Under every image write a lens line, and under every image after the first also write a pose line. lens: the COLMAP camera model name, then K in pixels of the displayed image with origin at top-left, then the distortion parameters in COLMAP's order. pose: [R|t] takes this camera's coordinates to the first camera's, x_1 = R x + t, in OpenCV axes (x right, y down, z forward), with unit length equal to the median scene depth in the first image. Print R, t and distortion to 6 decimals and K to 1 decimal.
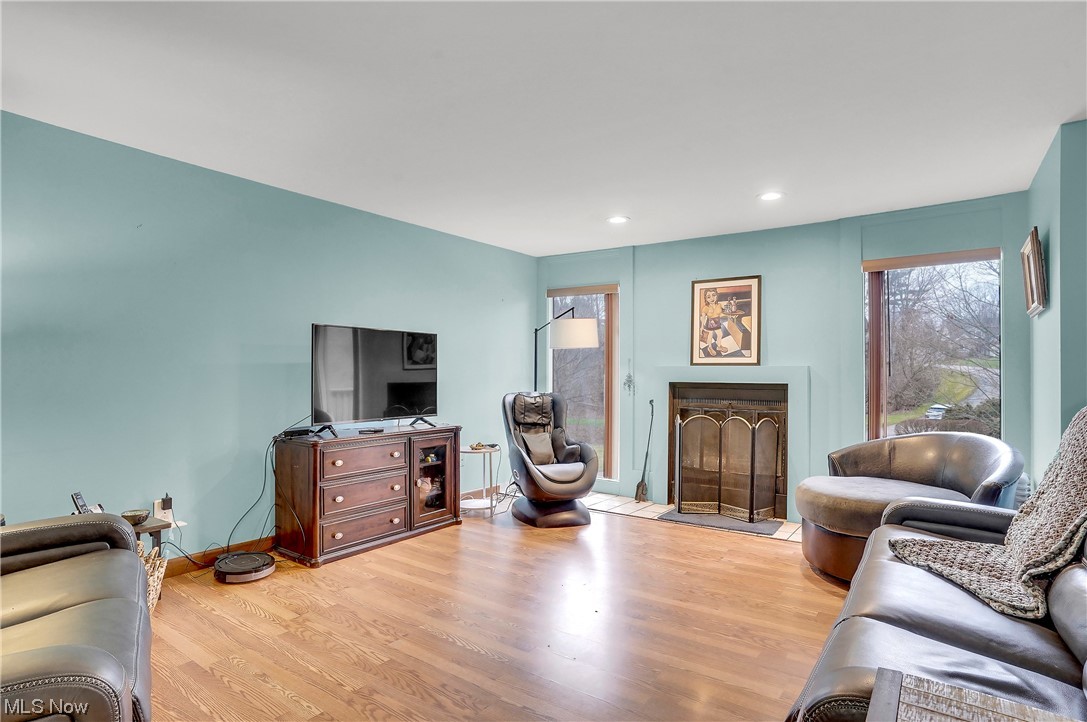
lens RADIAL K [[564.1, 0, 543.5], [0, 564.1, 361.0], [0, 0, 1]] dist [-0.089341, 0.042279]
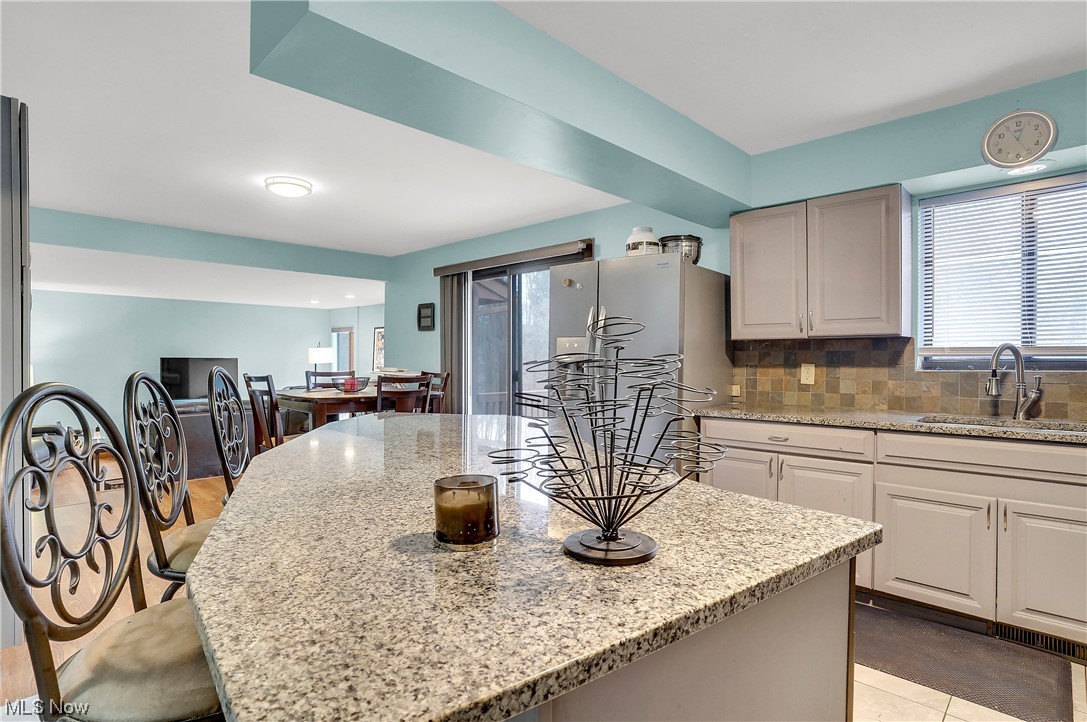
lens RADIAL K [[564.1, 0, 543.5], [0, 564.1, 361.0], [0, 0, 1]] dist [-0.089341, 0.042279]
pose [[0.987289, 0.001460, -0.158929, 1.150987], [0.002268, 0.999727, 0.023269, -0.075930], [0.158920, -0.023334, 0.987016, -0.773274]]
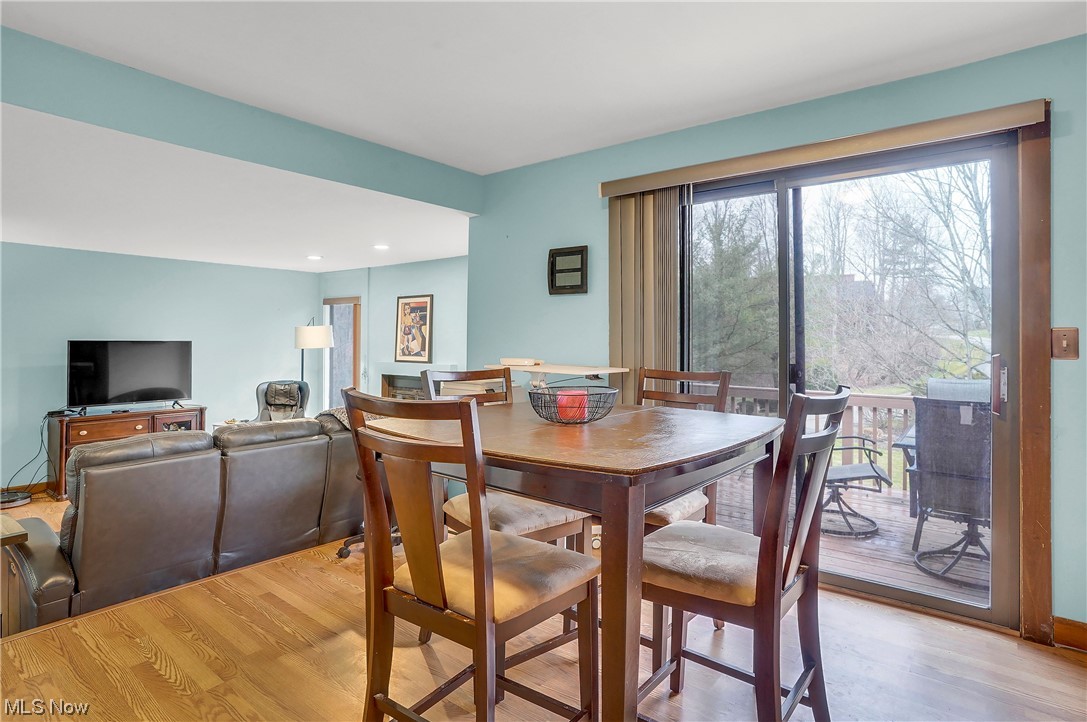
lens RADIAL K [[575.6, 0, 544.1], [0, 575.6, 341.3], [0, 0, 1]] dist [-0.027123, 0.000369]
pose [[0.998614, -0.001170, -0.052623, 0.696881], [0.002252, 0.999788, 0.020490, -0.067808], [0.052587, -0.020580, 0.998404, -0.331170]]
